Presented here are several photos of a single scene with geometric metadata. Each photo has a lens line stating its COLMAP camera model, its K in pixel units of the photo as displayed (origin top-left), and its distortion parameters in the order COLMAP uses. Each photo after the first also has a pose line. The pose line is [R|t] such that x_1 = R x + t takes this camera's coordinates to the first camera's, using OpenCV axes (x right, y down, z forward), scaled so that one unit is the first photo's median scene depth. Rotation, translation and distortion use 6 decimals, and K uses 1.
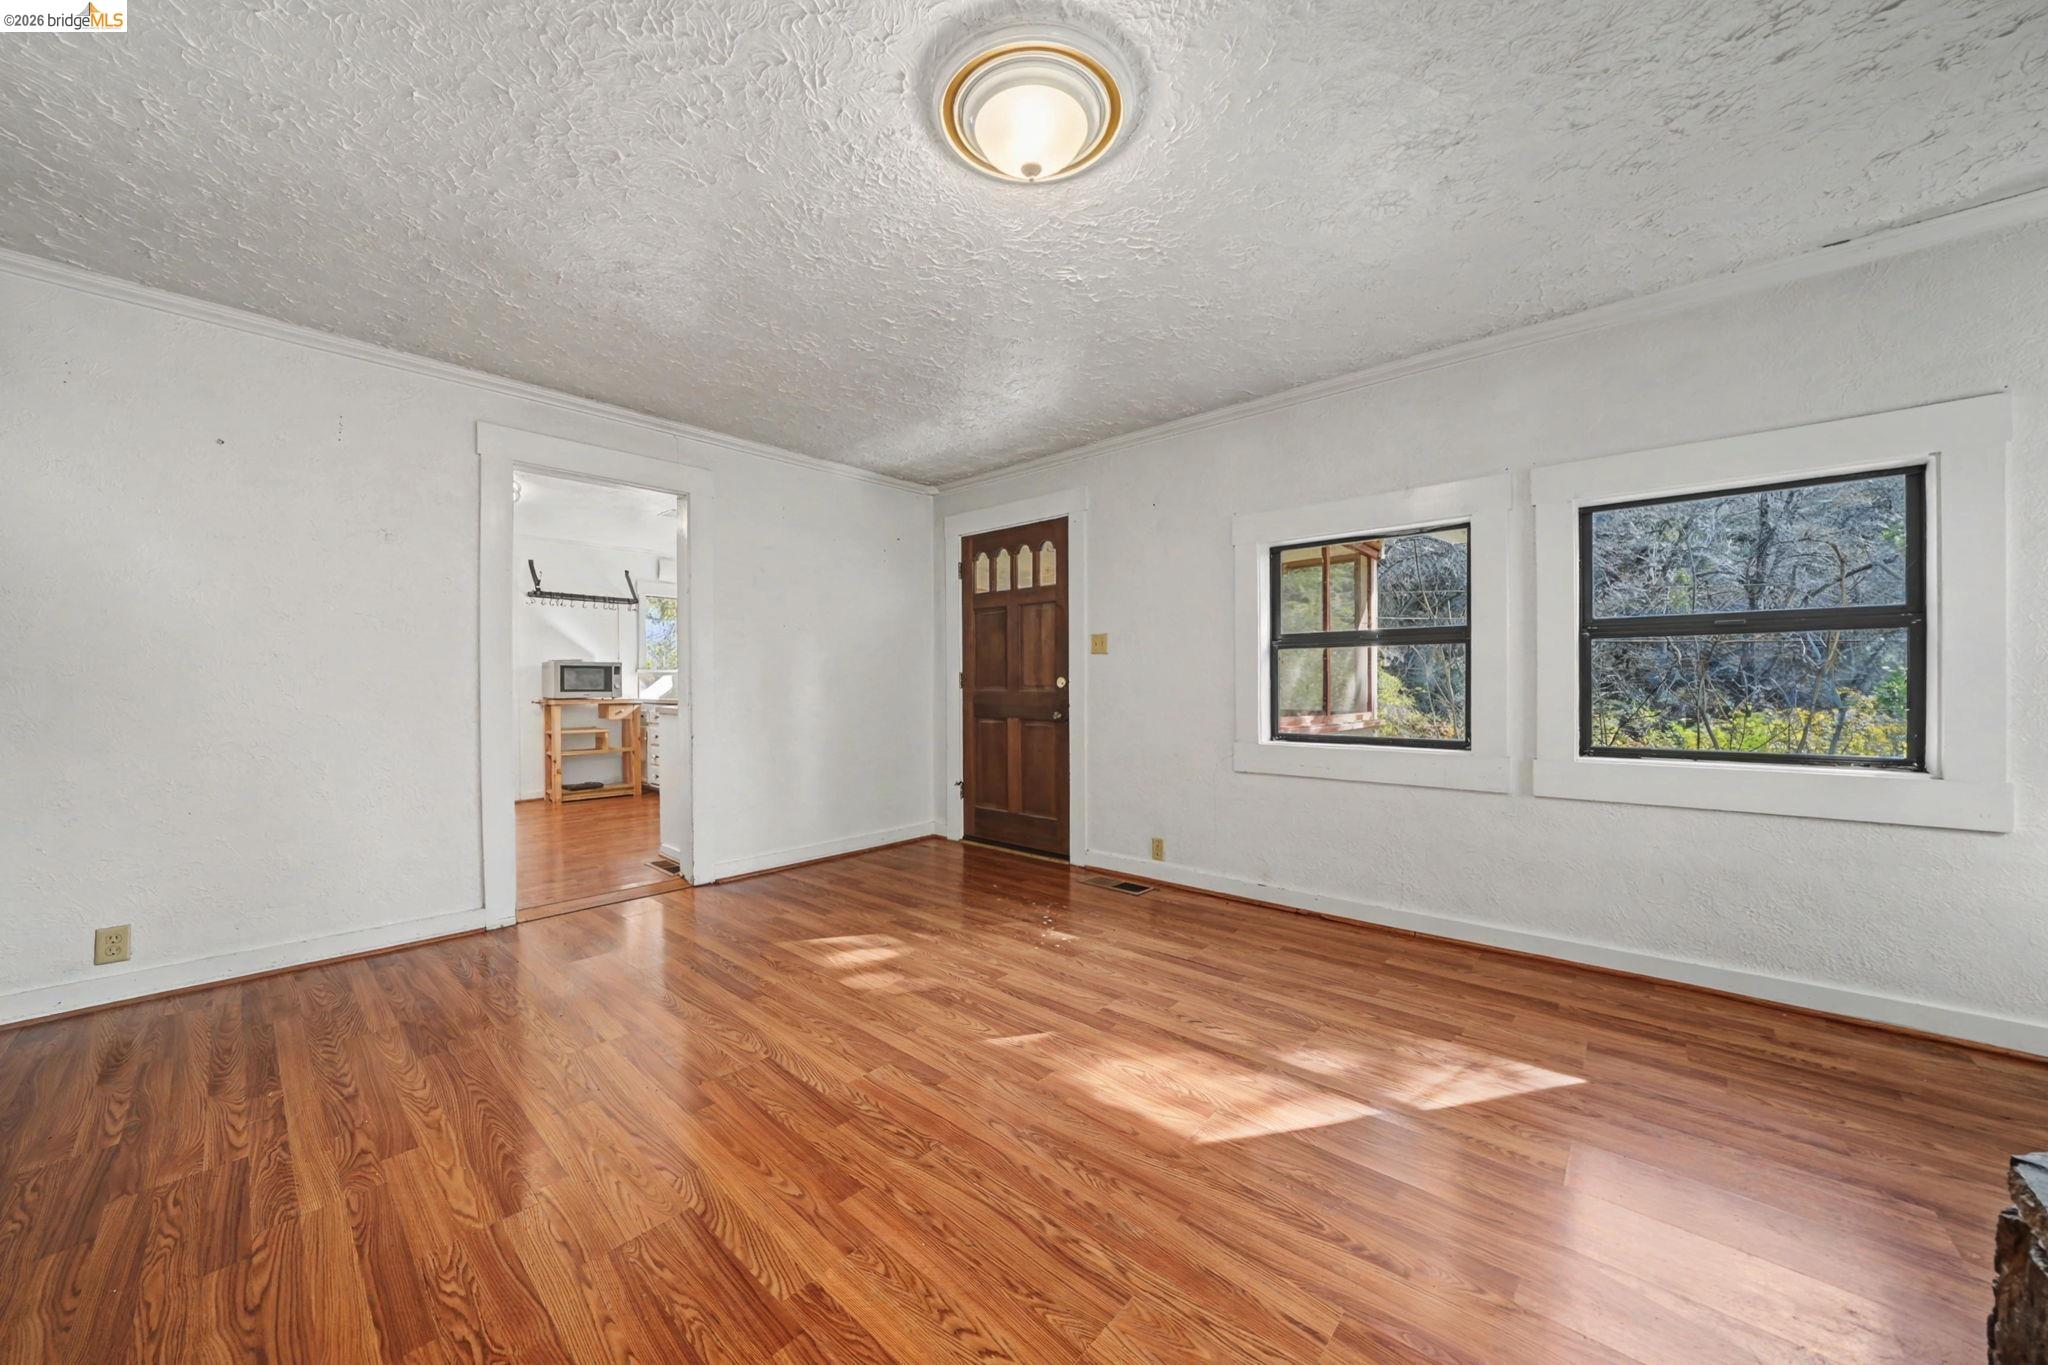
lens RADIAL K [[723.4, 0, 1024.0], [0, 723.4, 682.5], [0, 0, 1]] dist [-0.016792, 0.000187]
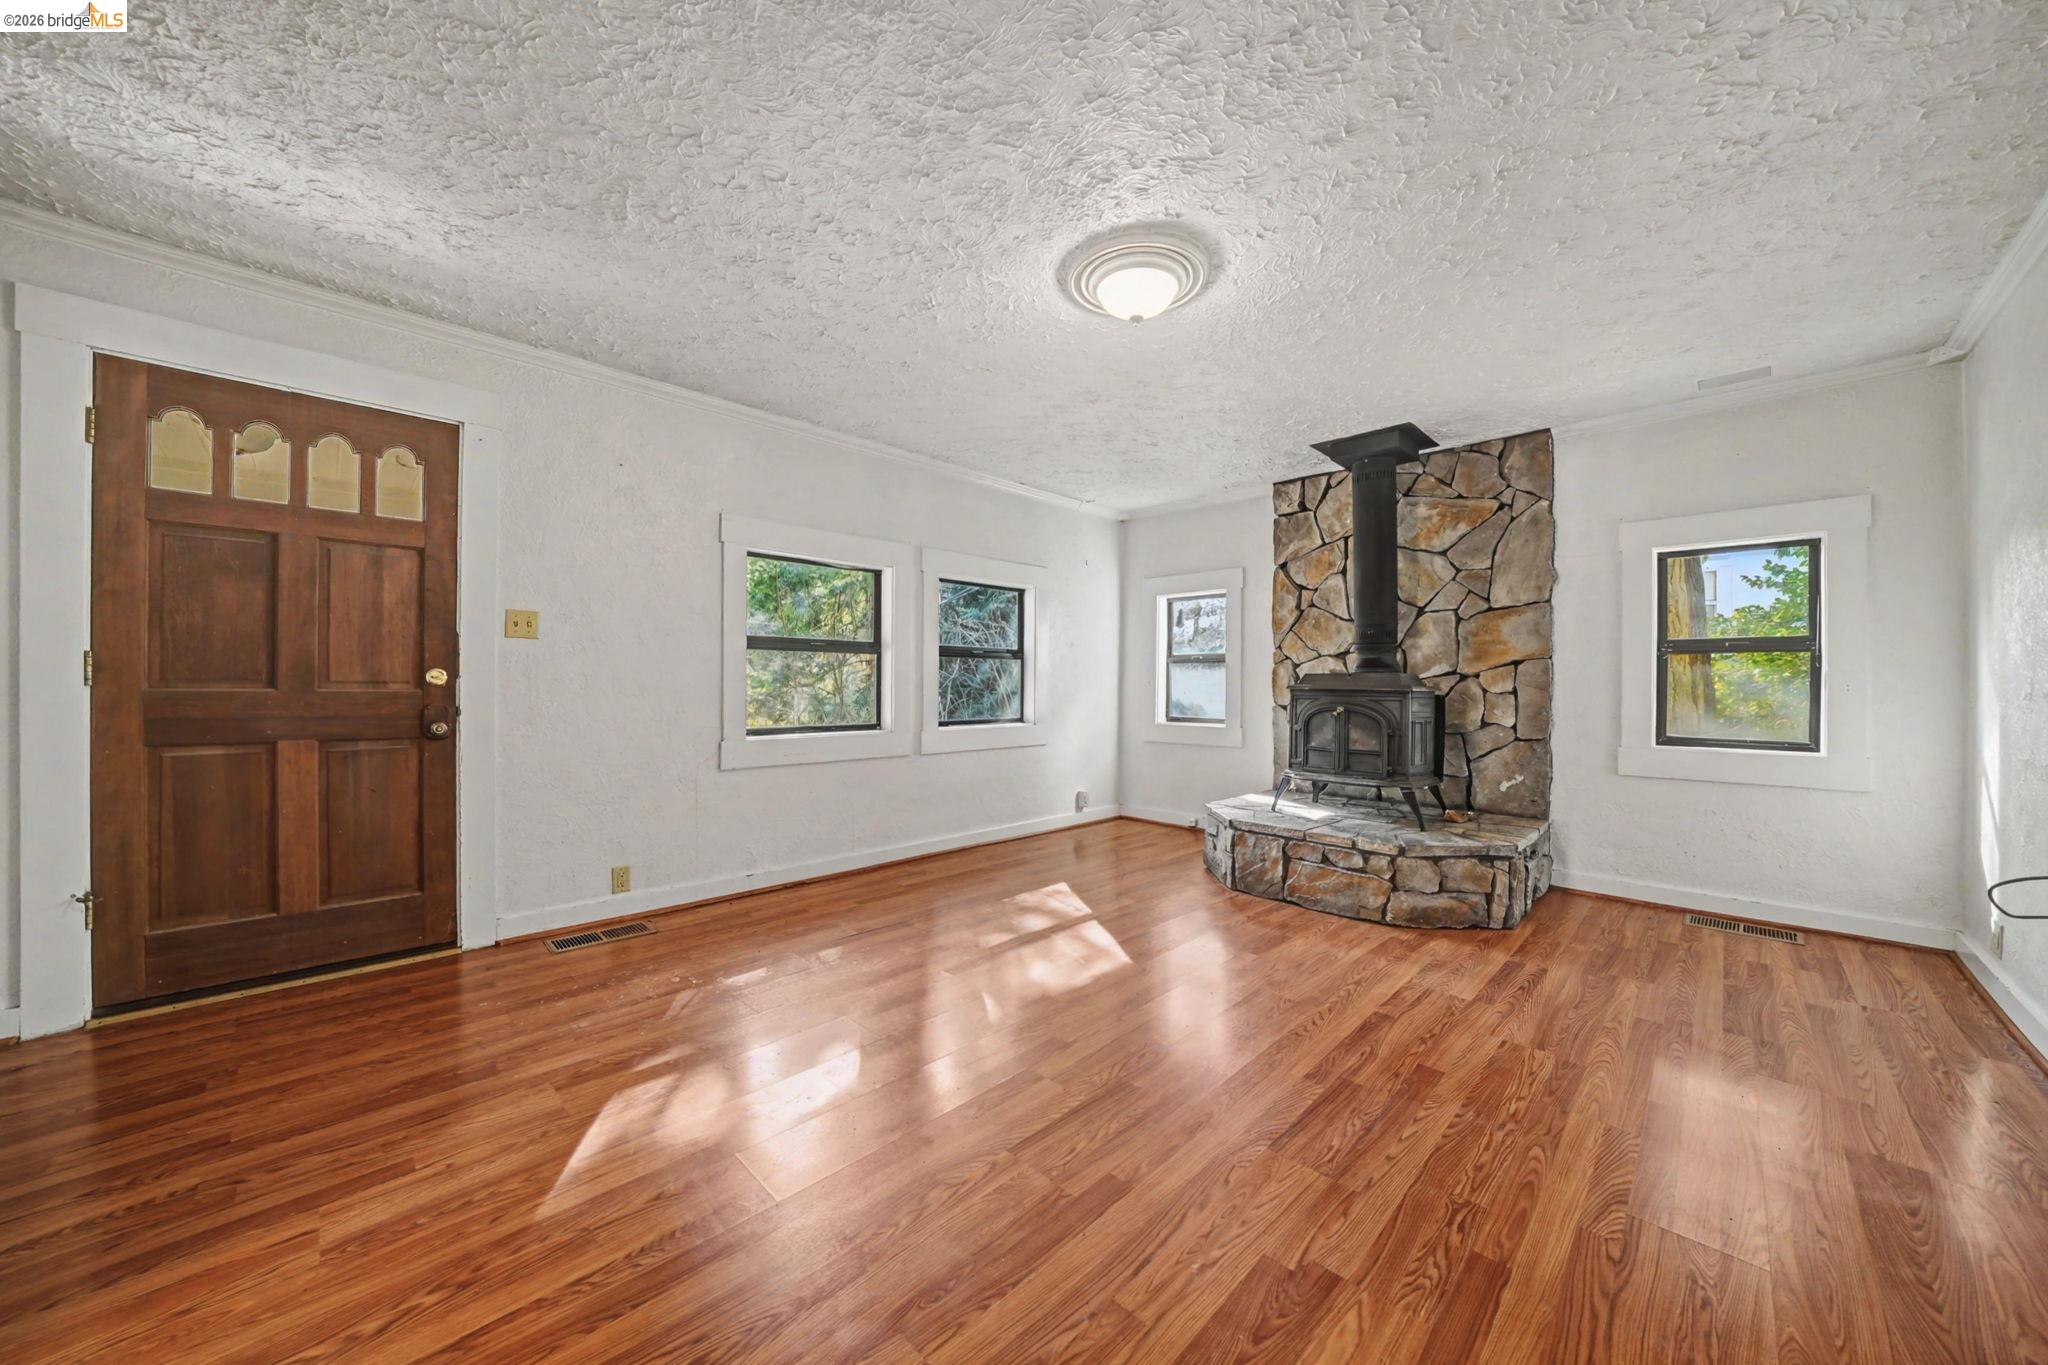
lens RADIAL K [[699.2, 0, 1024.0], [0, 699.2, 682.5], [0, 0, 1]] dist [-0.018801, 0.000033]
pose [[0.061887, 0.005965, 0.998065, -0.751857], [-0.010096, 0.999935, -0.005350, 0.003844], [-0.998032, -0.009745, 0.061943, 0.626787]]
